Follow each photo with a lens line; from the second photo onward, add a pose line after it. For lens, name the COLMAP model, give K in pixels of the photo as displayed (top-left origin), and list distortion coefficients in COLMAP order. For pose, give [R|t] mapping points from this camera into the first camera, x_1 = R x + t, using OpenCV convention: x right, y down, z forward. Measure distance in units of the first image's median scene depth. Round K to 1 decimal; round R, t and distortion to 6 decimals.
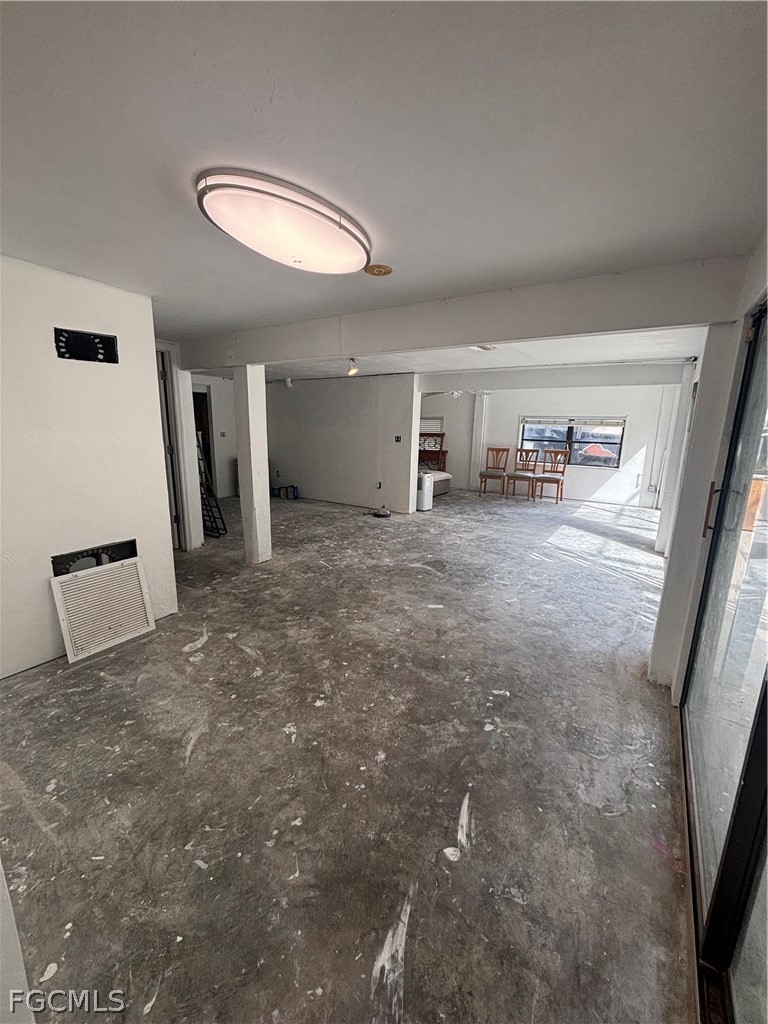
lens RADIAL K [[411.6, 0, 380.0], [0, 411.6, 512.9], [0, 0, 1]] dist [0.001521, -0.000348]
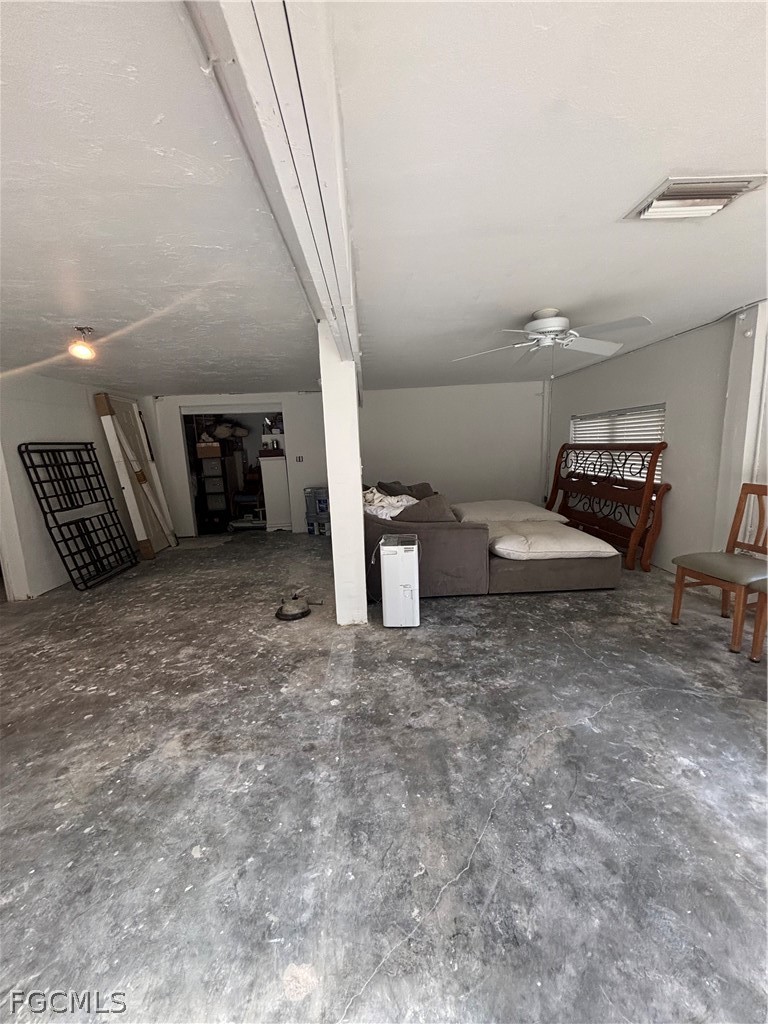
lens RADIAL K [[411.6, 0, 386.1], [0, 411.6, 515.1], [0, 0, 1]] dist [0.001521, -0.000348]
pose [[0.595551, 0.100041, -0.797064, 0.722093], [-0.117341, 0.992407, 0.036884, -0.226758], [0.794701, 0.071561, 0.602768, 1.167721]]
